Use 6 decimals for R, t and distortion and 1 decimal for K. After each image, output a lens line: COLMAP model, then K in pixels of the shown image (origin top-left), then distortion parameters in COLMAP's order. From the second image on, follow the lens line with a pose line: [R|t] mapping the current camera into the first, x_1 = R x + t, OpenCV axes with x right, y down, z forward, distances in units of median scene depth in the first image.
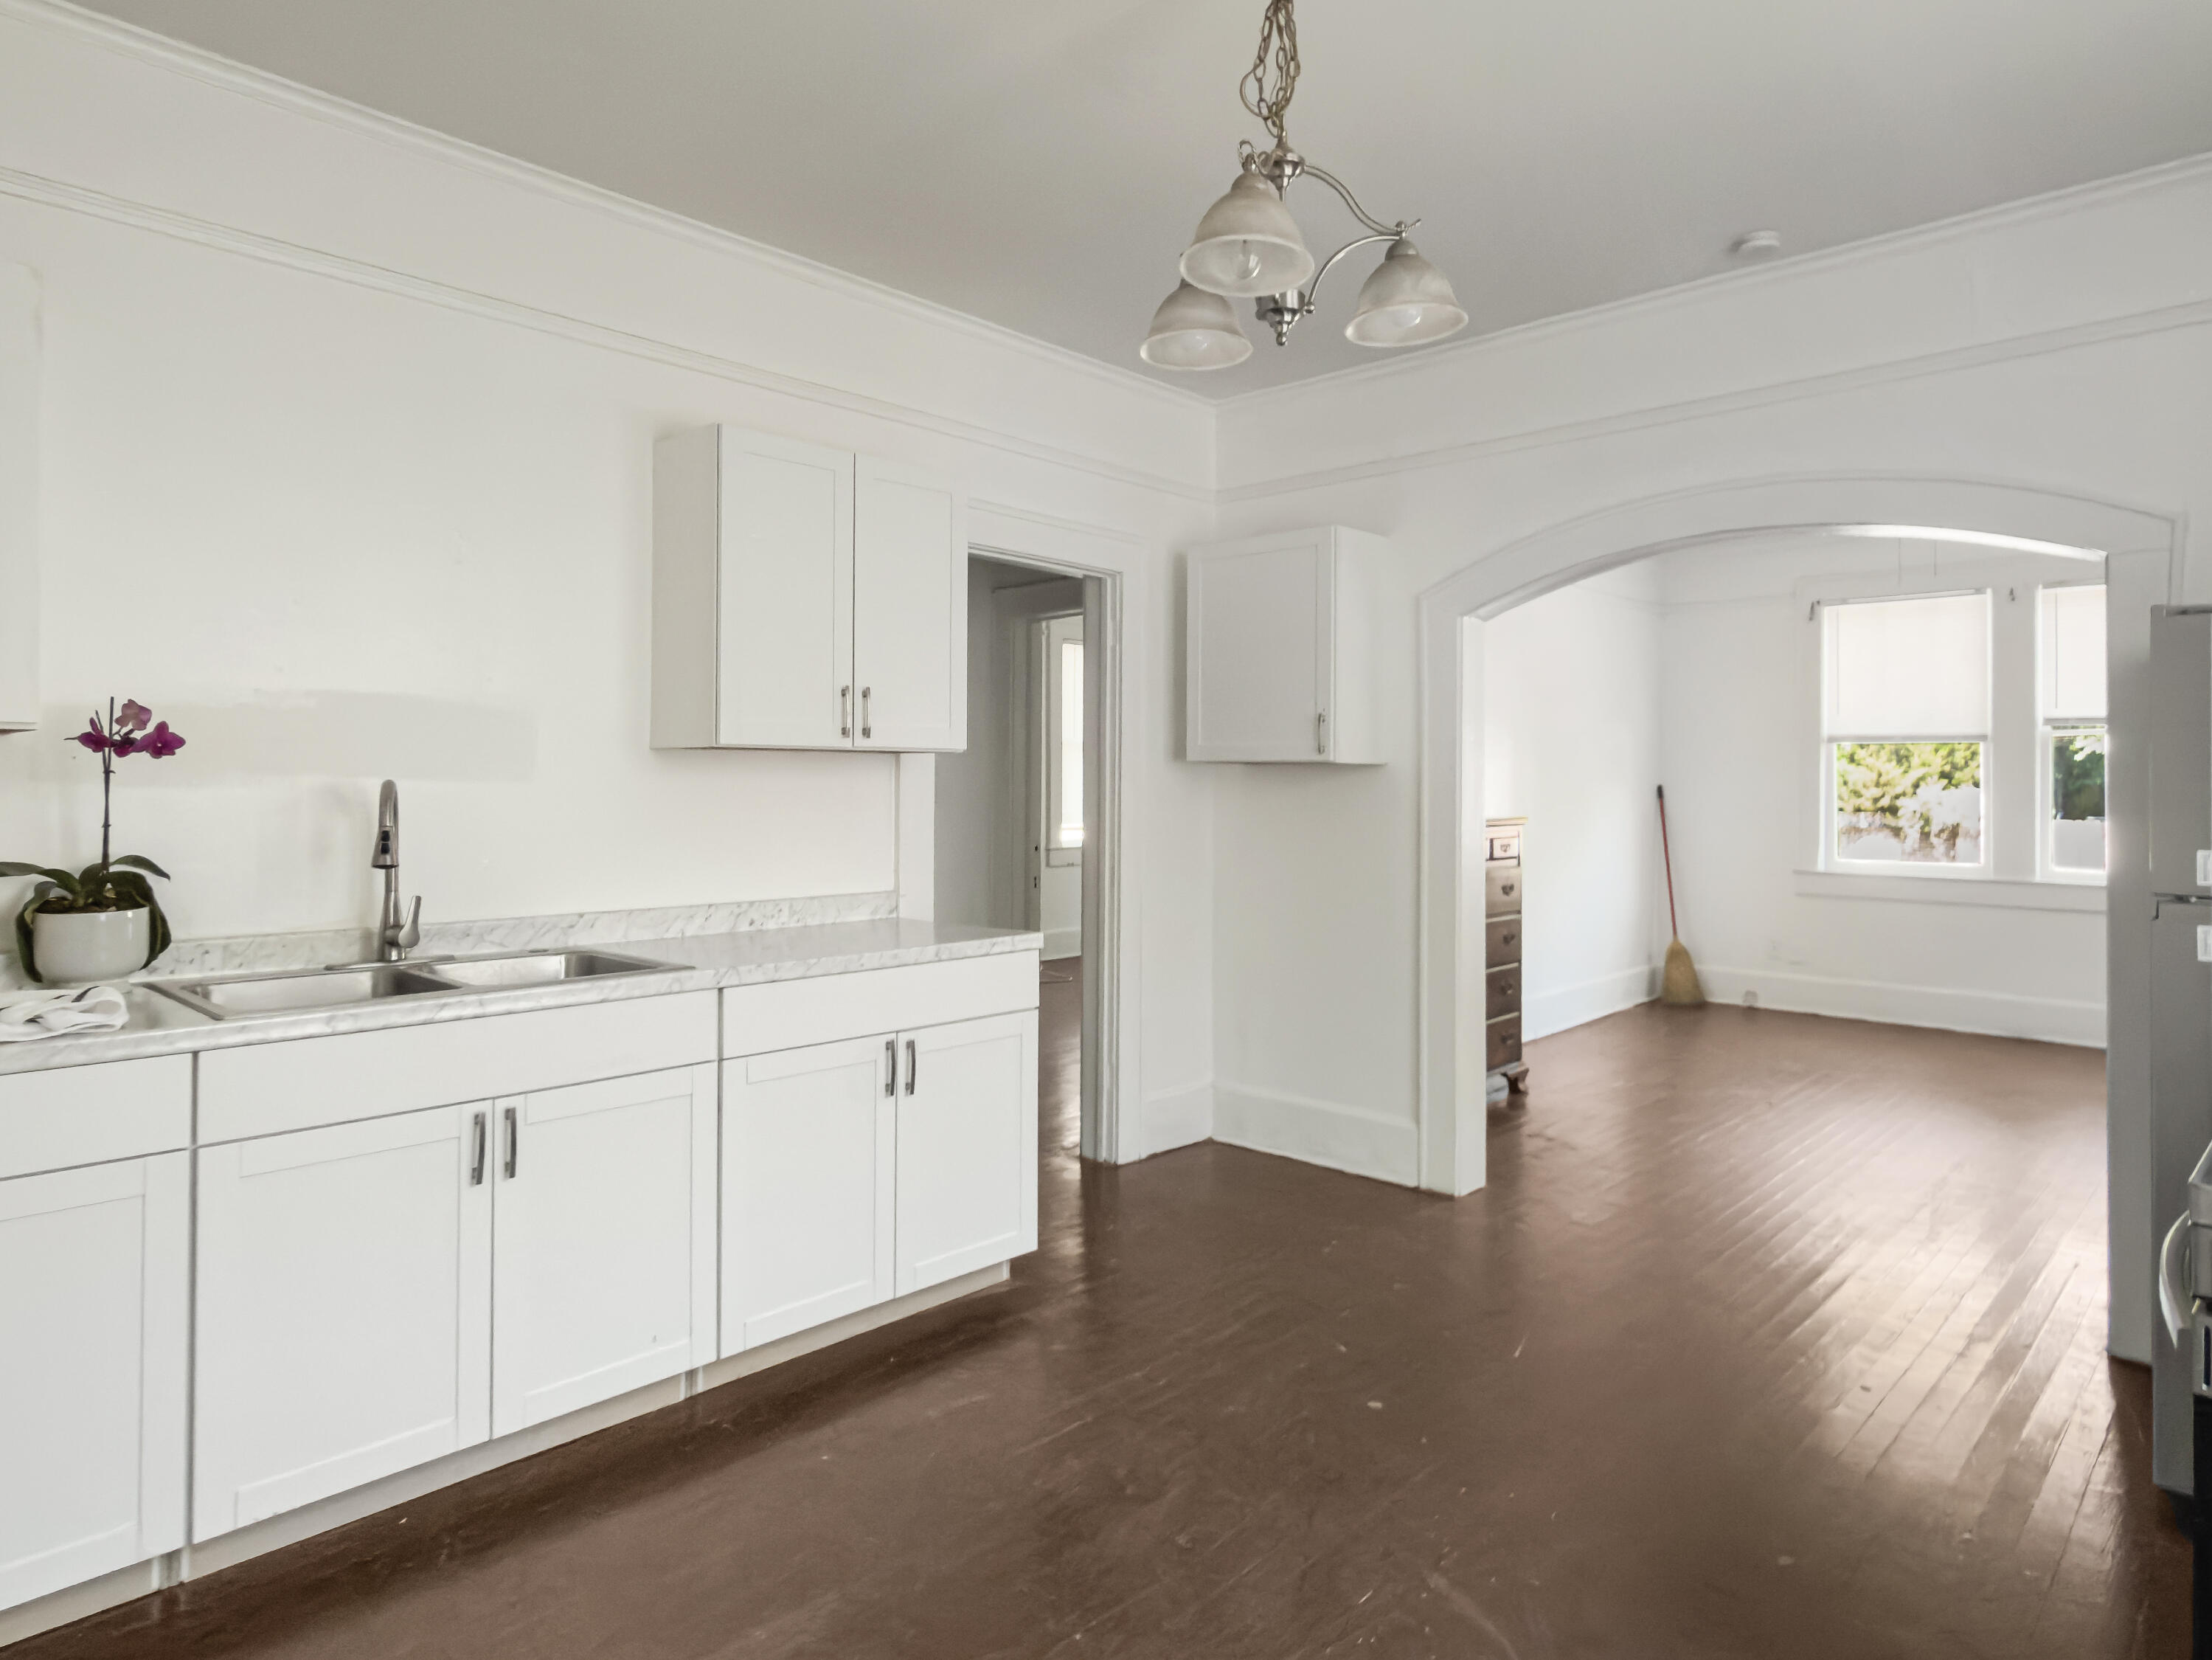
lens RADIAL K [[1306.4, 0, 1097.6], [0, 1306.4, 778.2], [0, 0, 1]] dist [0.001584, -0.000773]
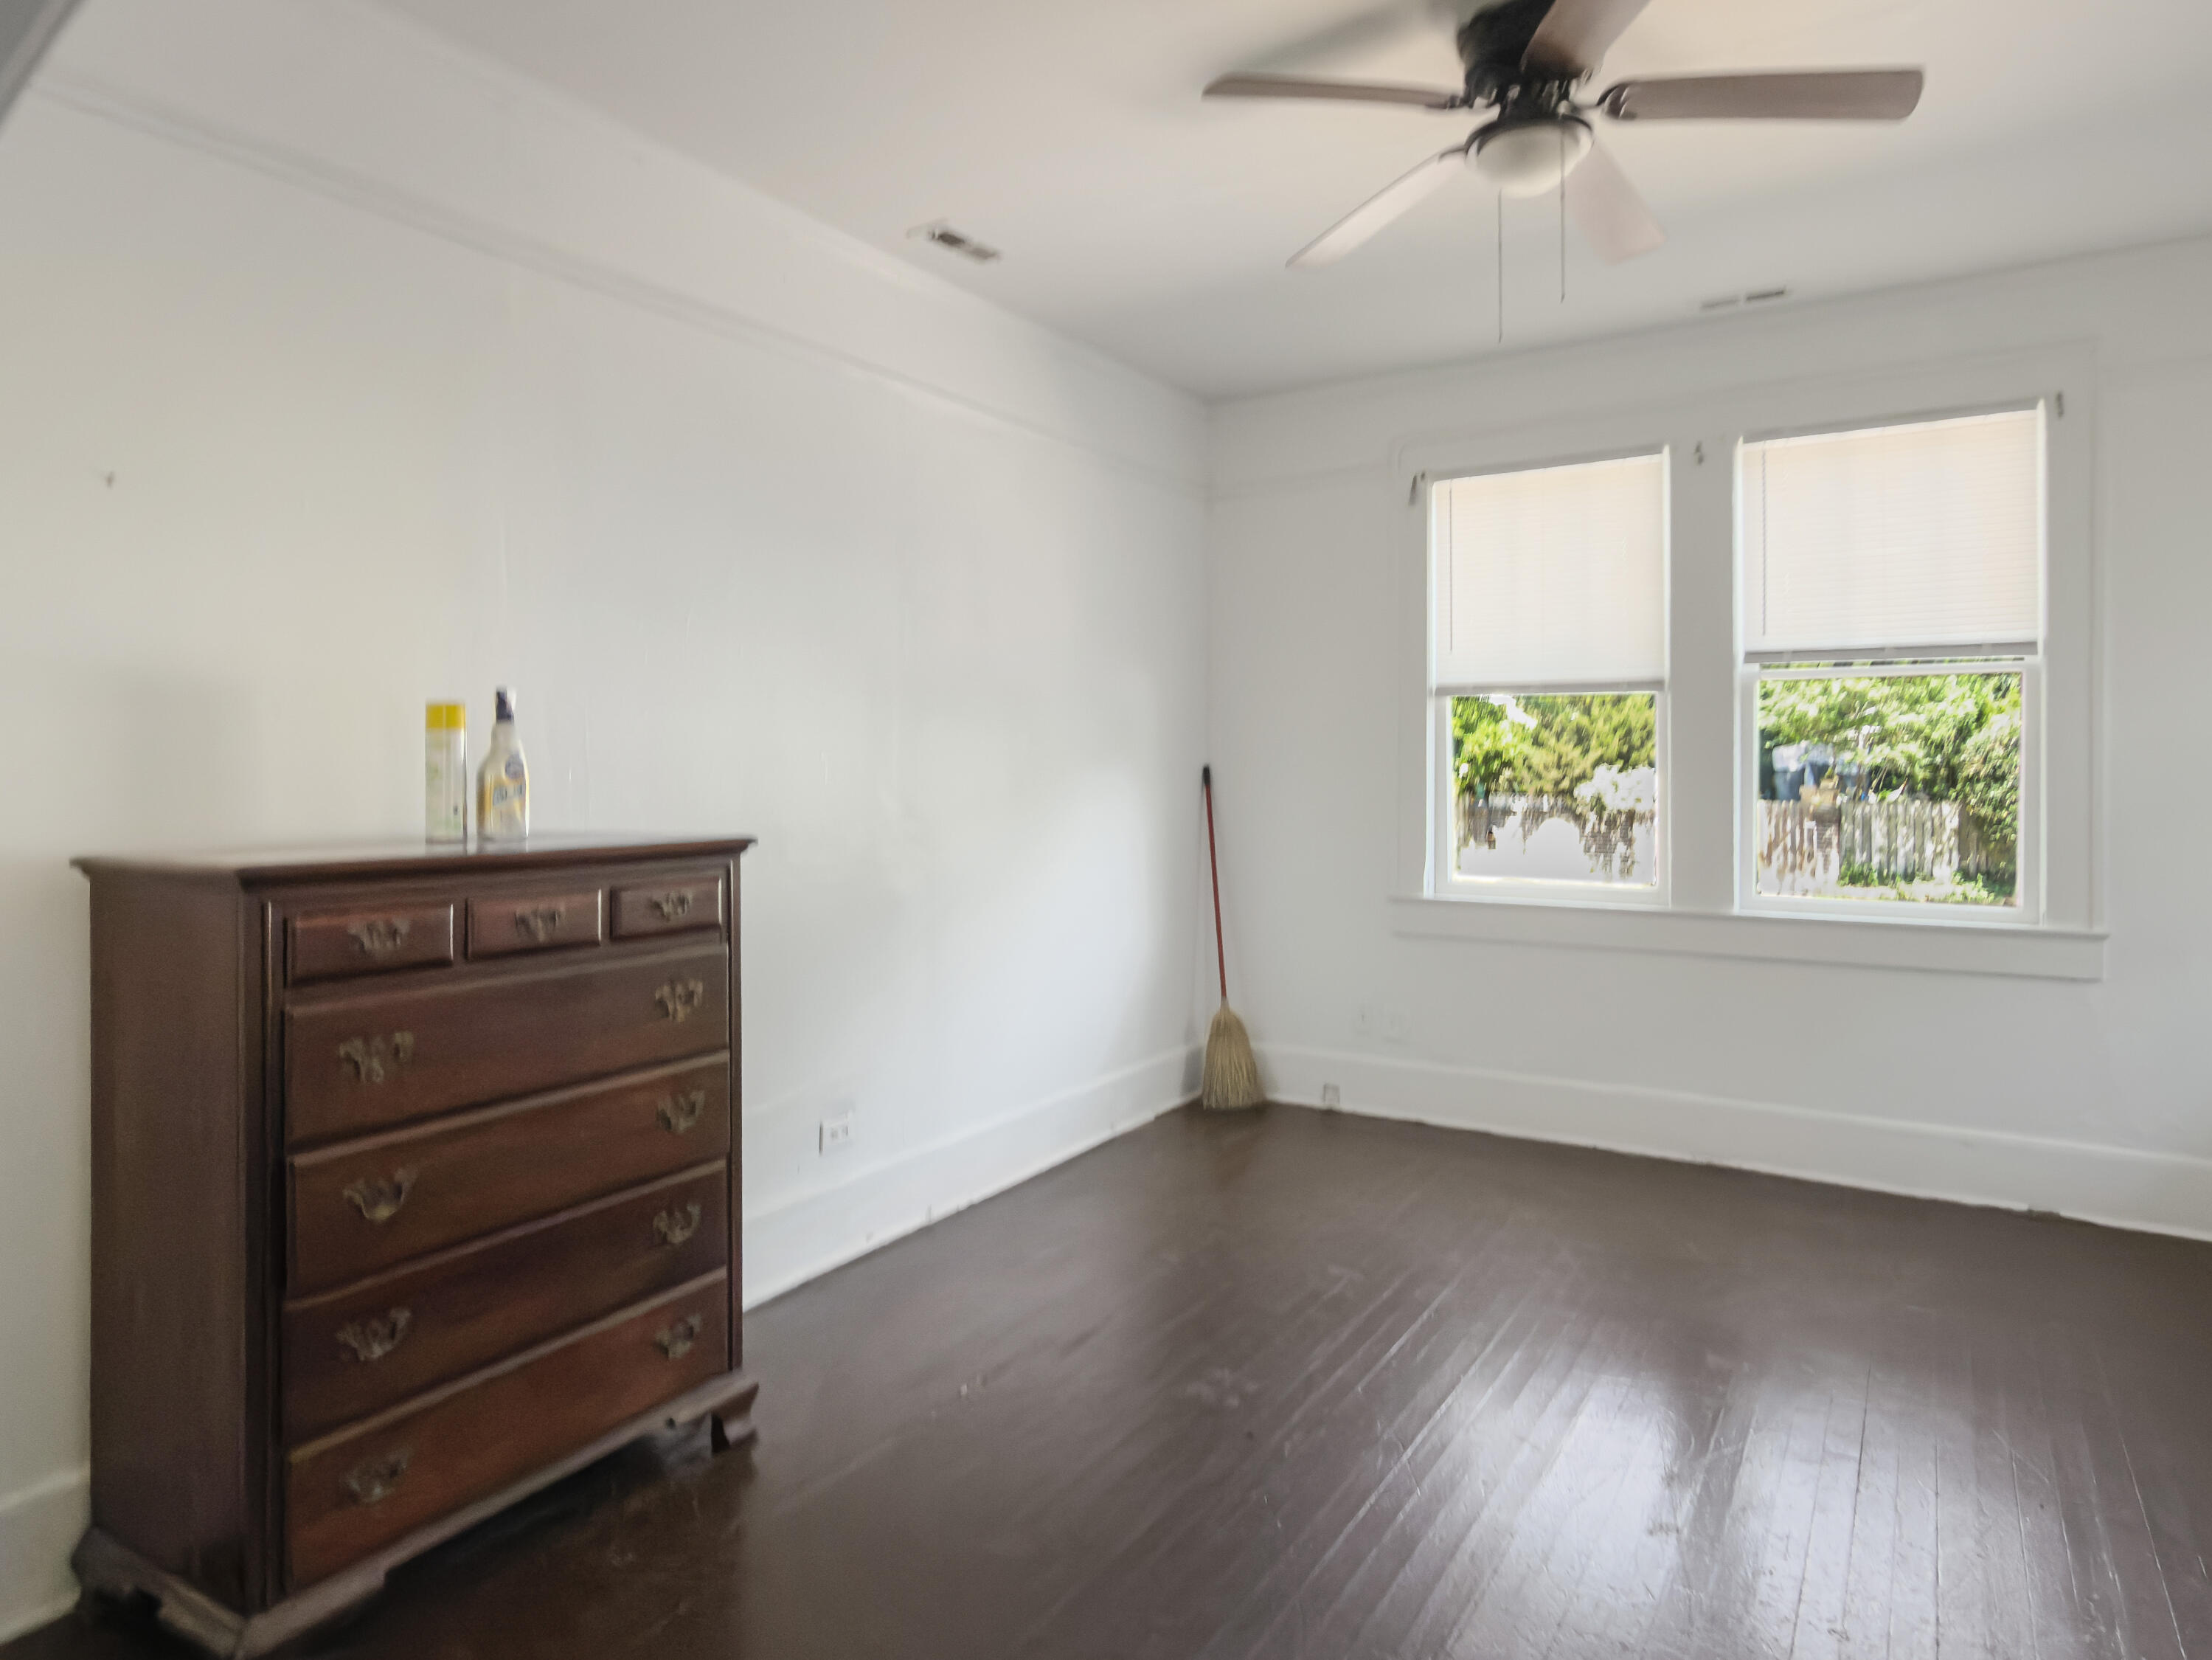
lens RADIAL K [[1356.1, 0, 1050.2], [0, 1356.1, 781.8], [0, 0, 1]] dist [-0.001012, -0.001534]
pose [[0.984863, -0.010145, 0.173036, 0.263776], [0.008150, 0.999892, 0.012233, 0.004890], [-0.173141, -0.010638, 0.984840, 0.389136]]
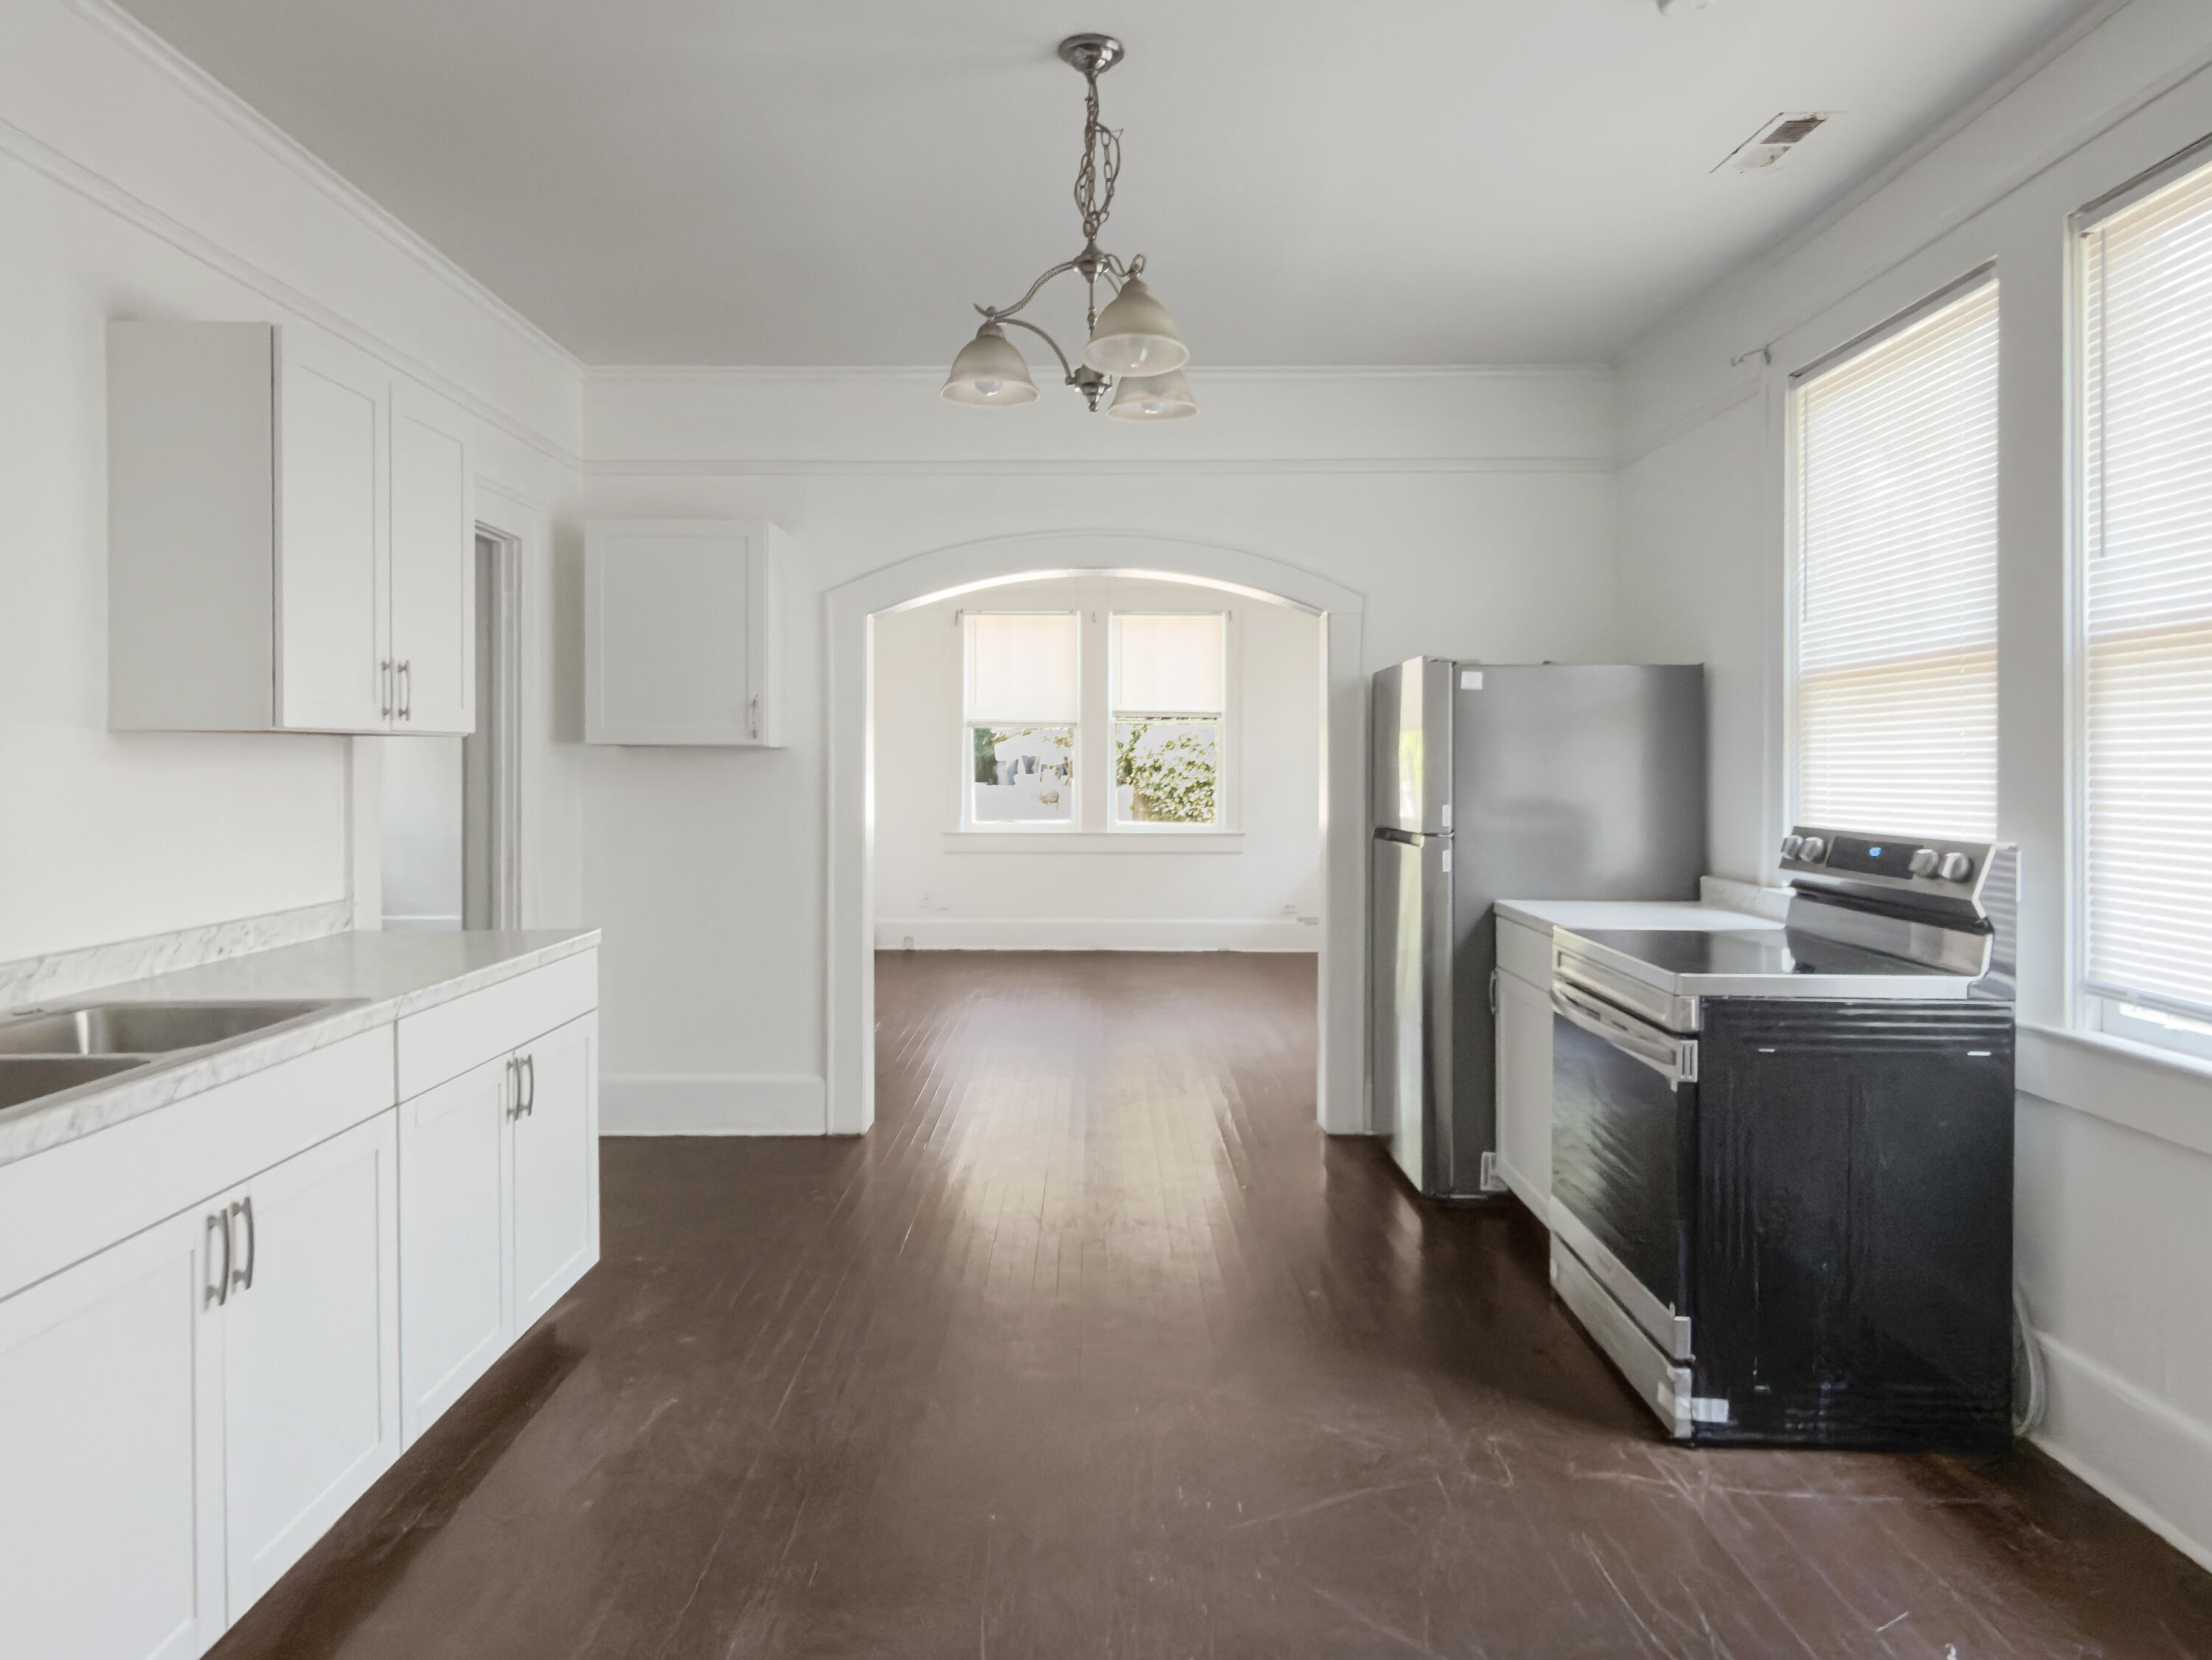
lens RADIAL K [[1306.4, 0, 1097.6], [0, 1306.4, 778.2], [0, 0, 1]] dist [0.001584, -0.000773]
pose [[0.730421, -0.014251, 0.682848, -0.186449], [0.000421, 0.999792, 0.020415, -0.004219], [-0.682997, -0.014624, 0.730275, 0.028225]]
